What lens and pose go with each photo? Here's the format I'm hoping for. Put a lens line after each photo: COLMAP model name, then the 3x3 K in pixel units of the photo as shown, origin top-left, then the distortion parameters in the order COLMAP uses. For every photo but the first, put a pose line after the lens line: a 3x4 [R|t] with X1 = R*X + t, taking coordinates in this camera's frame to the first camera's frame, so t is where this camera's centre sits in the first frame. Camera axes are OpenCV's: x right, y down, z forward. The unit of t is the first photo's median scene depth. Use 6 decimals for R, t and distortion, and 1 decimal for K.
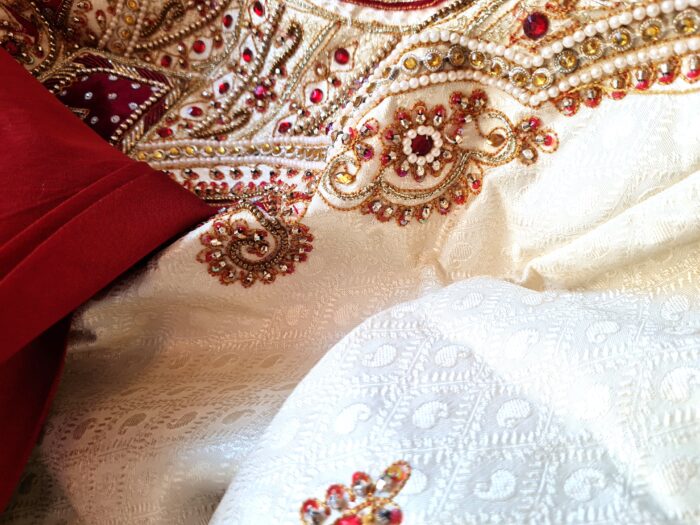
lens RADIAL K [[523.2, 0, 350.0], [0, 523.2, 262.5], [0, 0, 1]] dist [-0.045856, -0.000213]
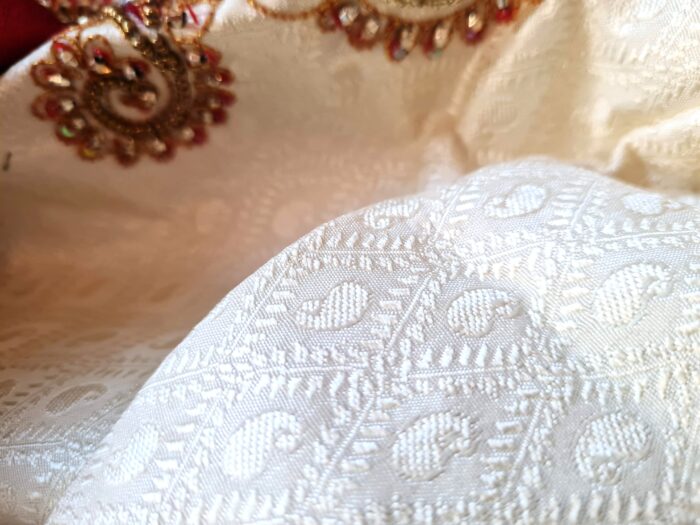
lens RADIAL K [[523.2, 0, 350.0], [0, 523.2, 262.5], [0, 0, 1]] dist [-0.045856, -0.000213]
pose [[0.999202, 0.036583, 0.016053, 0.061597], [-0.038854, 0.983351, 0.177515, 0.051705], [-0.009292, -0.177997, 0.983987, 0.516483]]
